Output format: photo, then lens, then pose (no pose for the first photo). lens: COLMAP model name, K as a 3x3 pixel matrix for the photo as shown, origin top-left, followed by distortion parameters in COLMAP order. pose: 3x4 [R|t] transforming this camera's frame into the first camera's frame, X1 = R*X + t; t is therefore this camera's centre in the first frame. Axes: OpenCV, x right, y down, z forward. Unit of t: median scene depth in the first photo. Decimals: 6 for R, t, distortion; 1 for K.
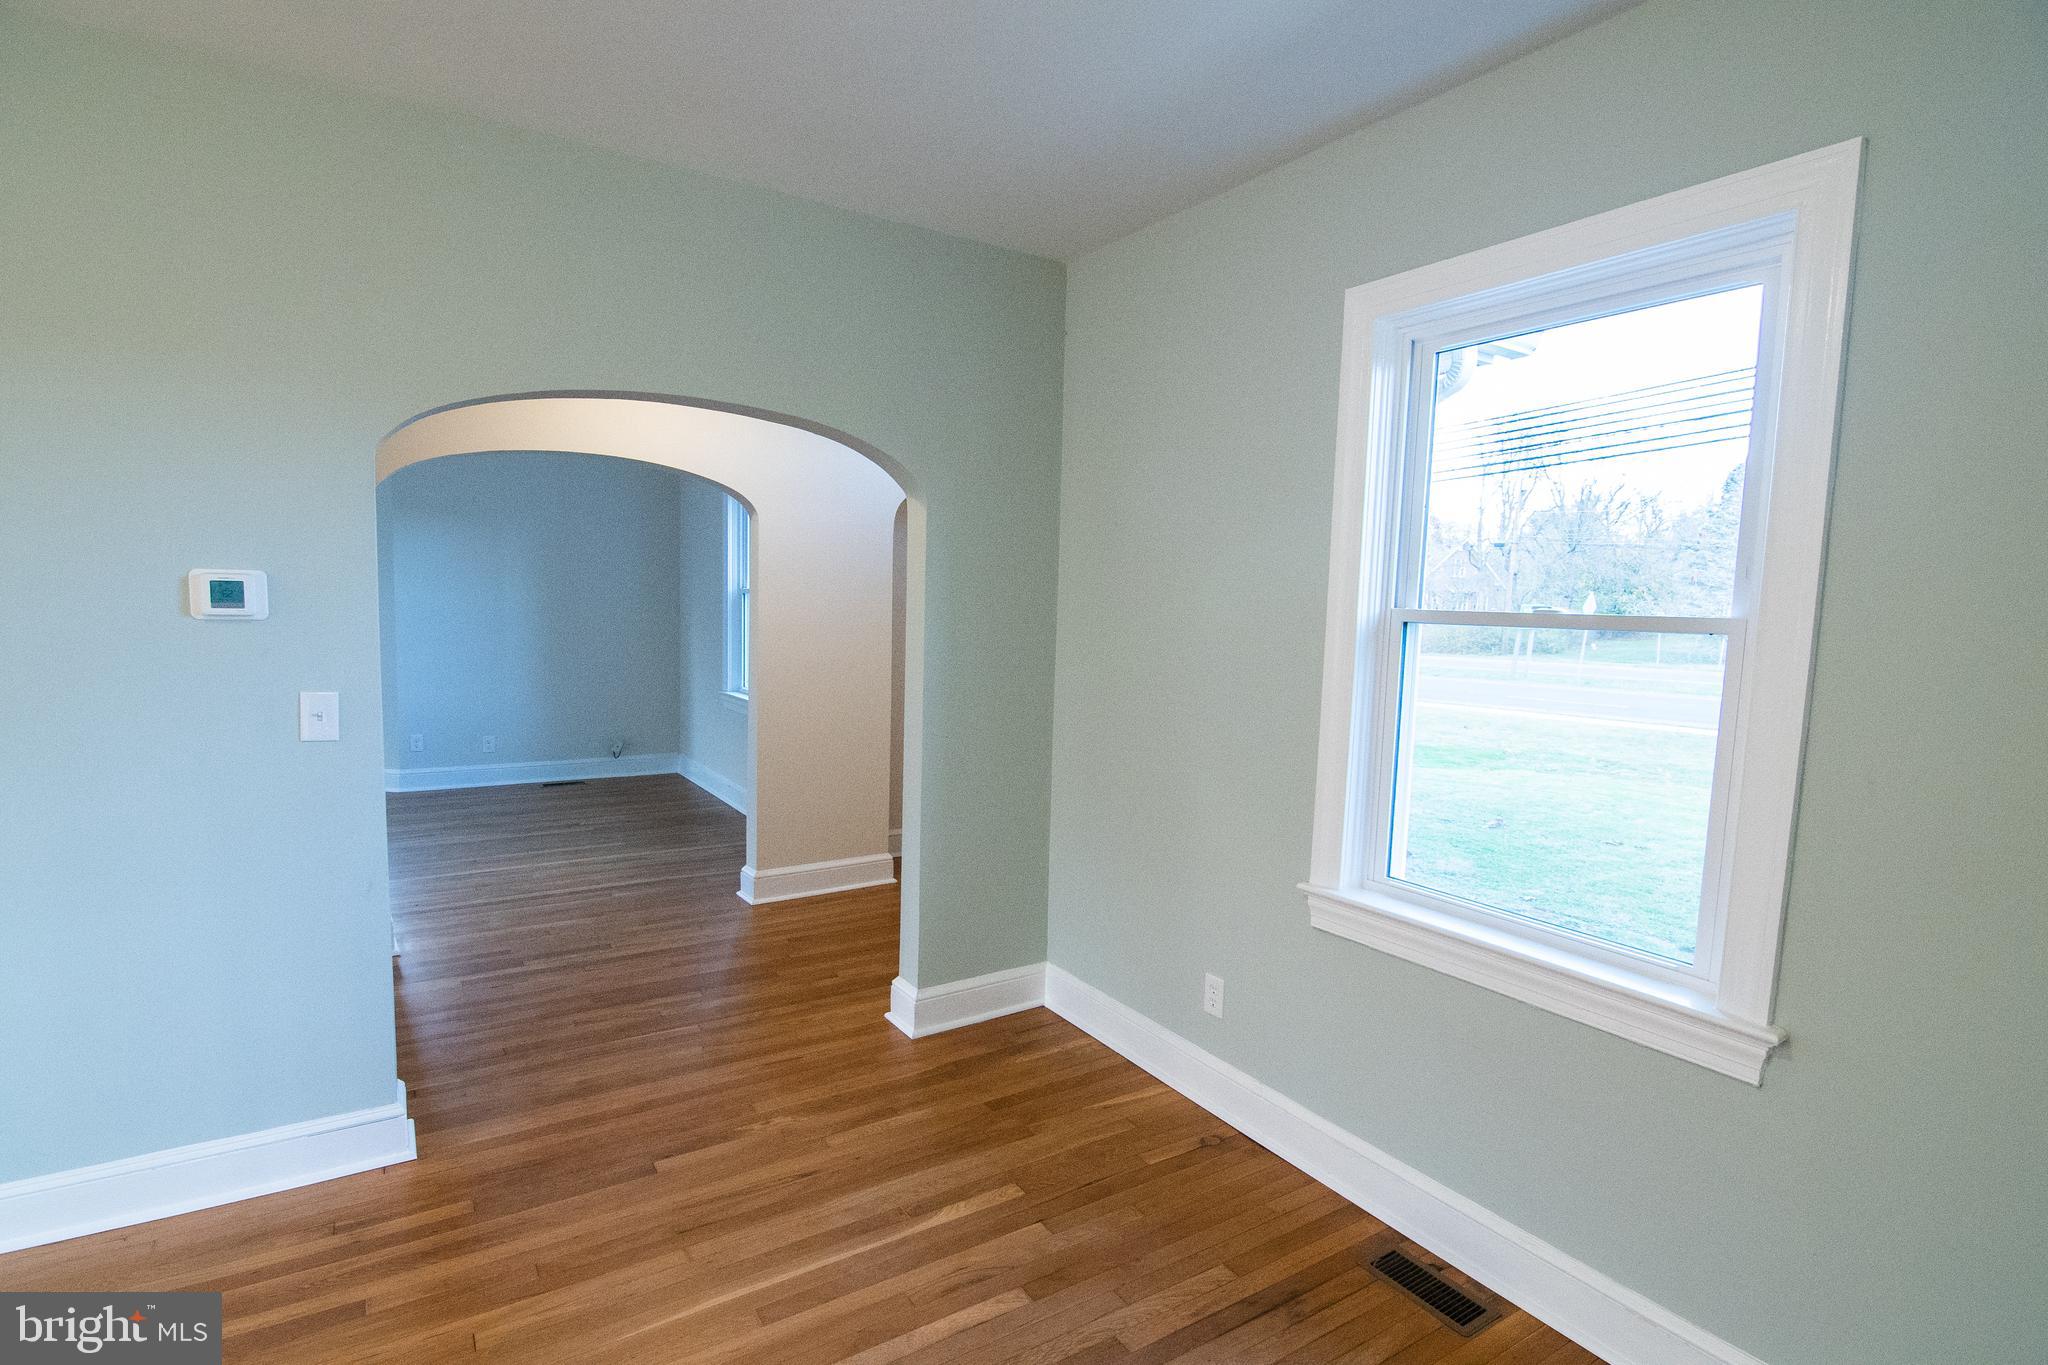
lens RADIAL K [[996.9, 0, 1027.6], [0, 996.9, 688.4], [0, 0, 1]] dist [-0.015952, -0.003627]
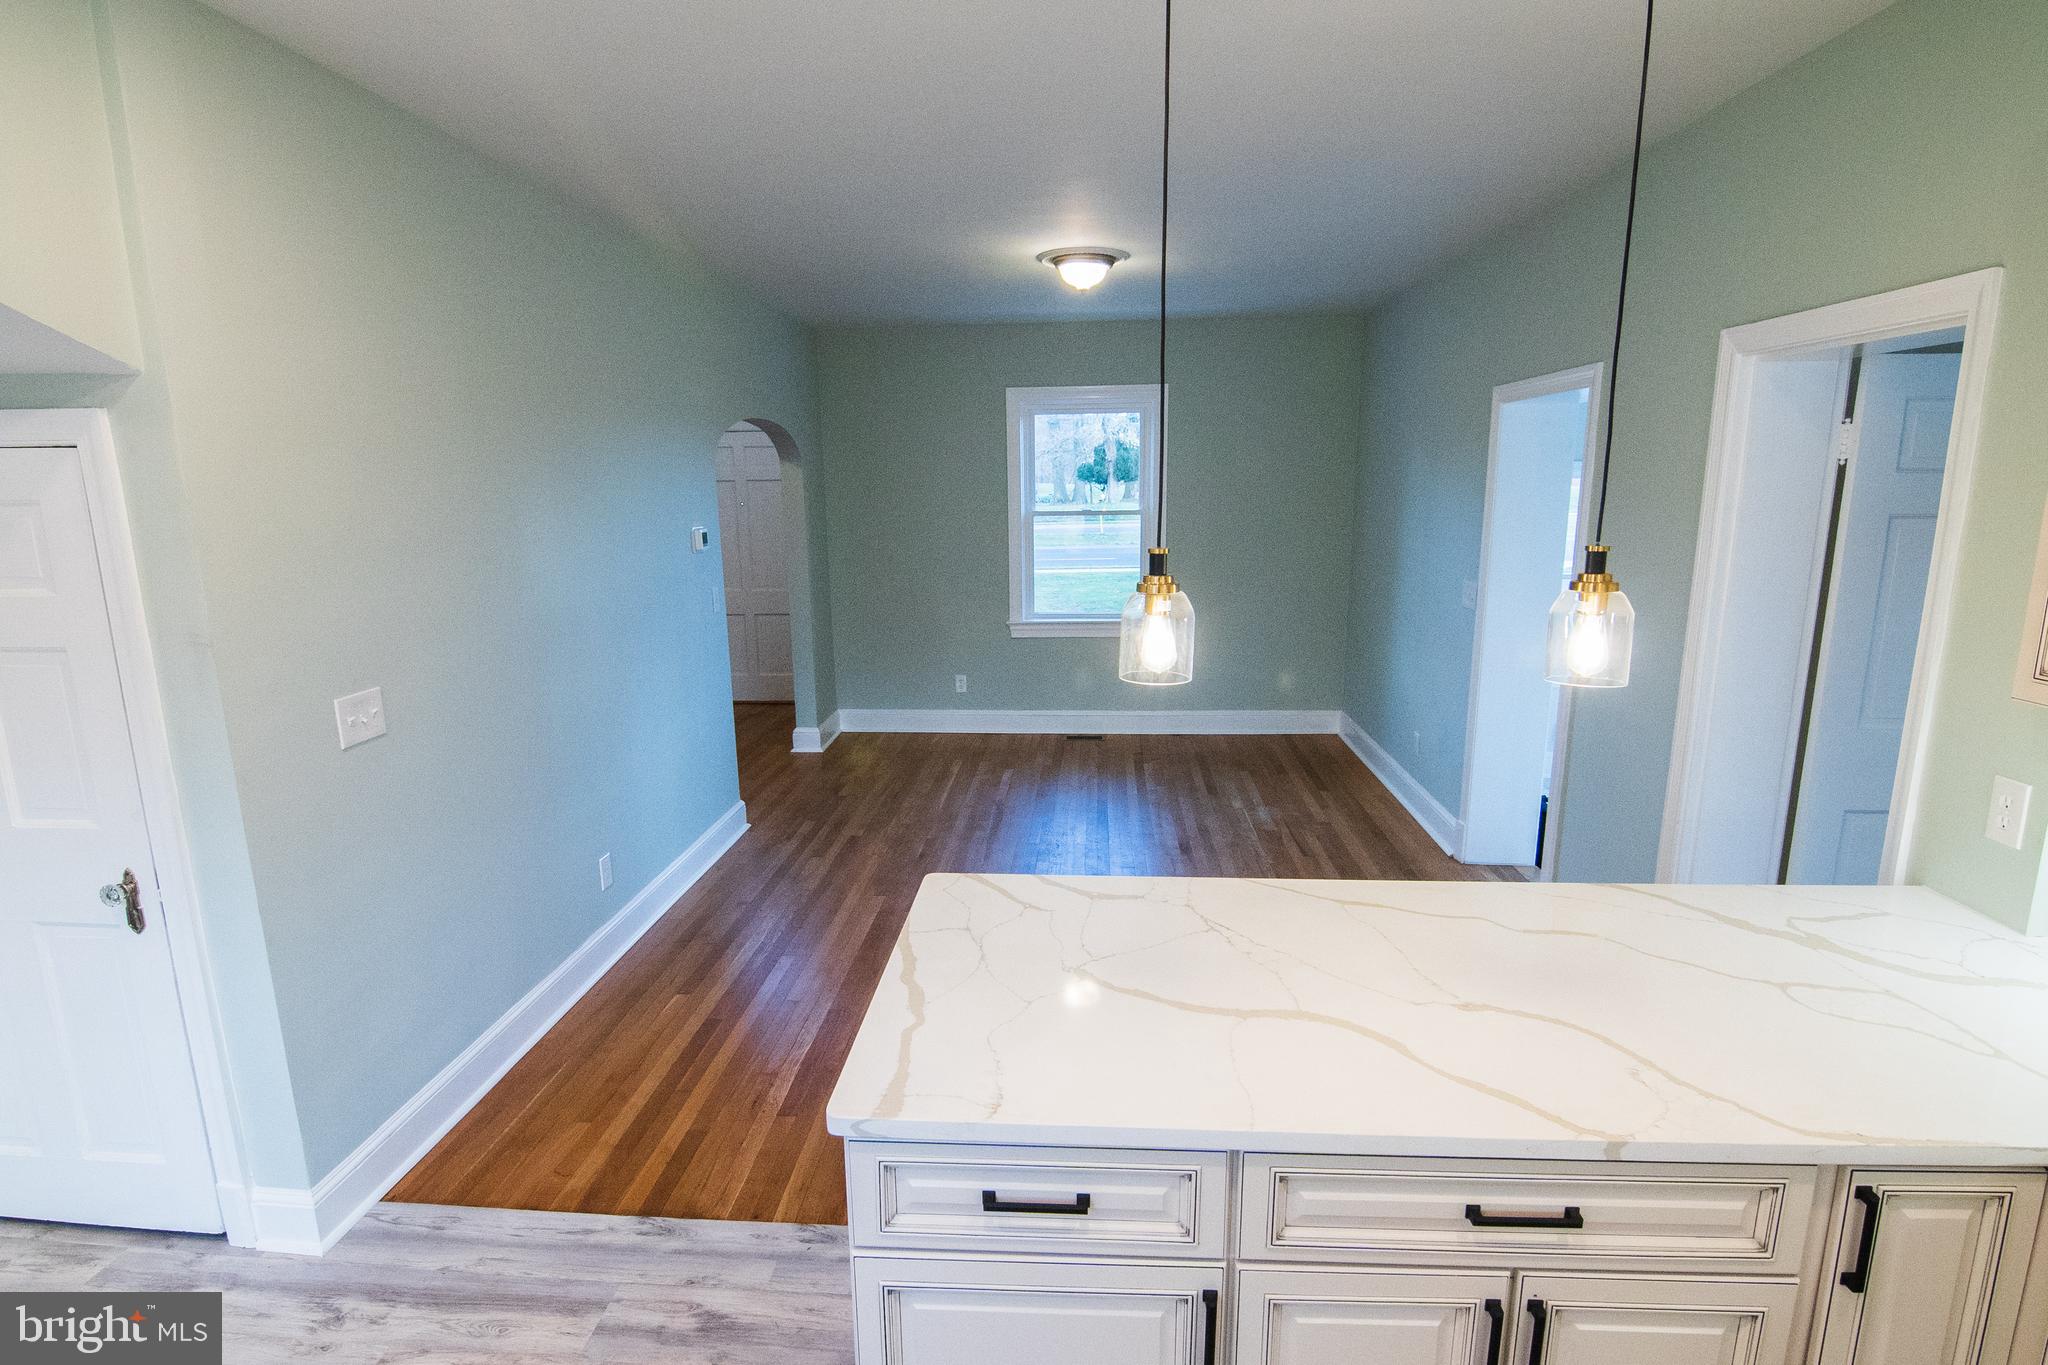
lens RADIAL K [[996.9, 0, 1032.8], [0, 996.9, 695.6], [0, 0, 1]] dist [-0.015952, -0.003627]
pose [[0.575691, -0.188316, 0.795687, -1.569836], [0.097674, 0.981988, 0.161739, -0.024005], [-0.811813, -0.015394, 0.583715, -0.493687]]
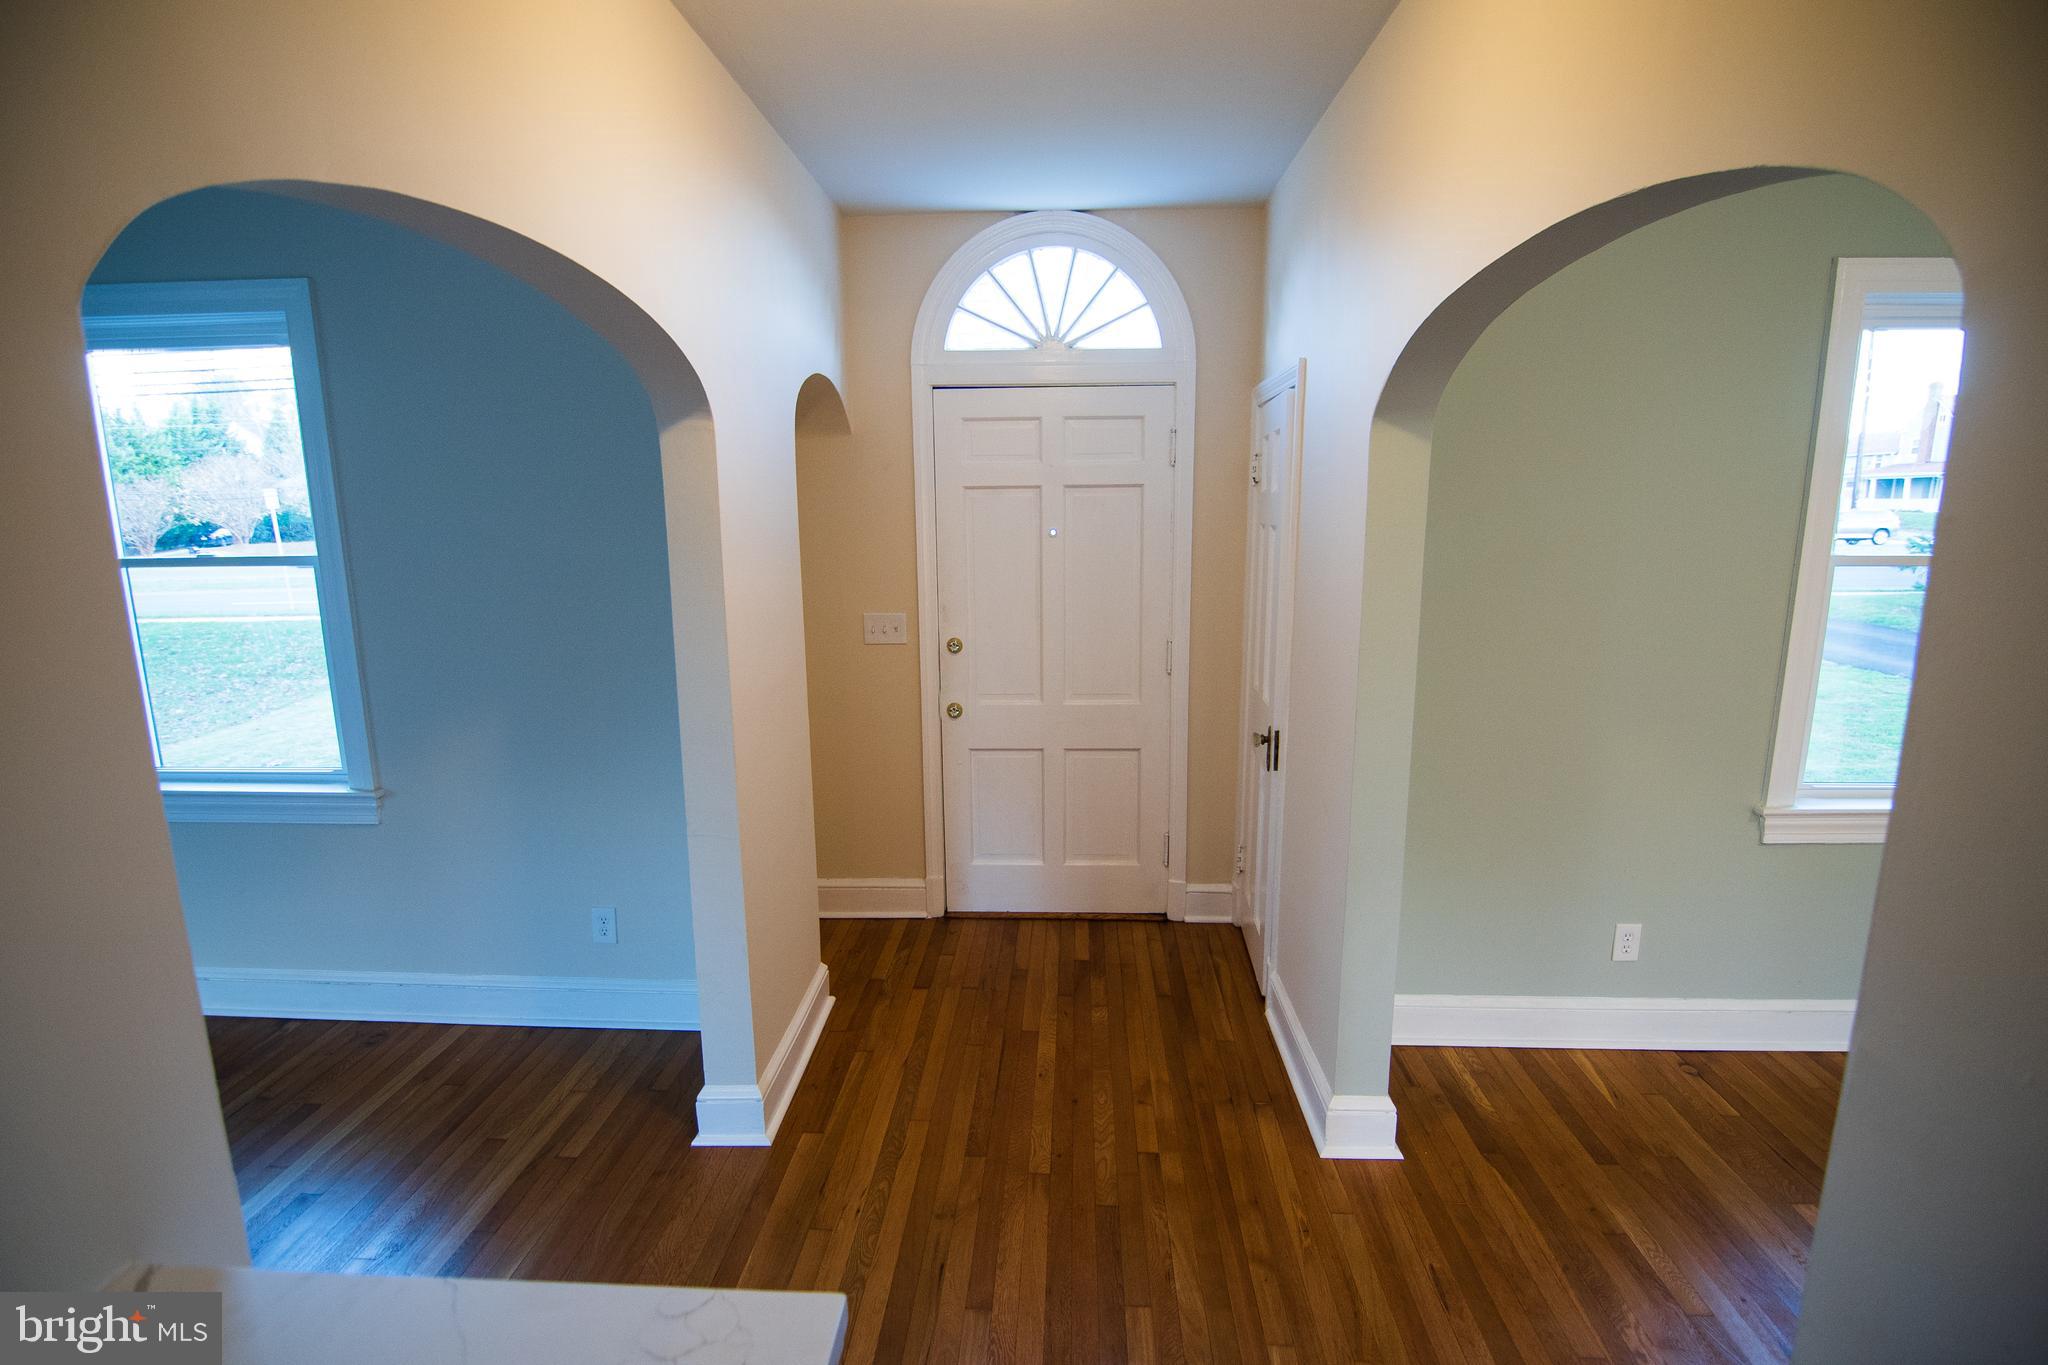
lens RADIAL K [[996.9, 0, 1023.2], [0, 996.9, 687.7], [0, 0, 1]] dist [-0.015952, -0.003627]
pose [[0.588081, -0.183012, 0.787824, -0.923053], [0.099367, 0.983033, 0.154185, -0.164217], [-0.802675, -0.012390, 0.596289, 0.894320]]
